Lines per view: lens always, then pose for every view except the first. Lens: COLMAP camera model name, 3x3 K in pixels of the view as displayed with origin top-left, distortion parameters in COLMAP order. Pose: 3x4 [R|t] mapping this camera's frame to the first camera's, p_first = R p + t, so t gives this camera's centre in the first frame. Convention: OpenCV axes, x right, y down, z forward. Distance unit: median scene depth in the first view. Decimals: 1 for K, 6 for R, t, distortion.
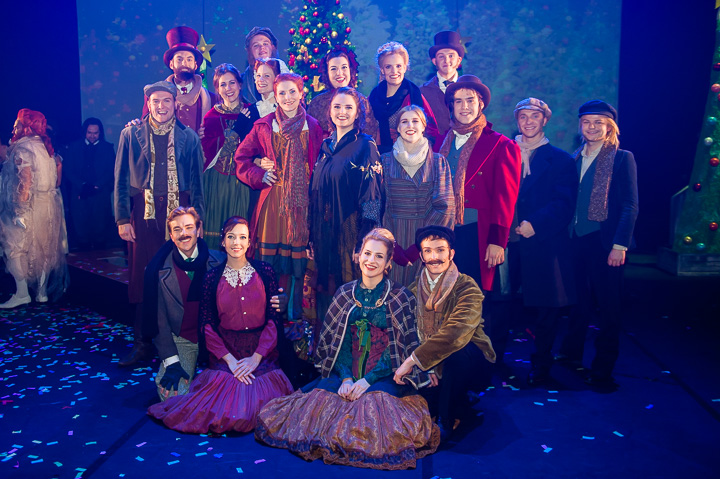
lens RADIAL K [[661.2, 0, 311.1], [0, 661.2, 219.4], [0, 0, 1]] dist [-0.003786, 0.000000]
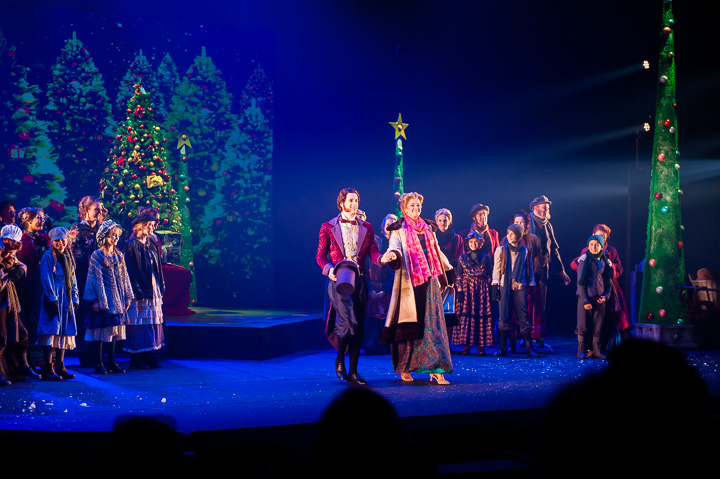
lens RADIAL K [[1334.8, 0, 367.0], [0, 1334.8, 237.5], [0, 0, 1]] dist [0.090174, 0.000000]
pose [[0.814659, 0.019072, 0.579626, -0.539917], [0.045609, 0.994257, -0.096818, 0.081594], [-0.578143, 0.105310, 0.809111, -0.626608]]
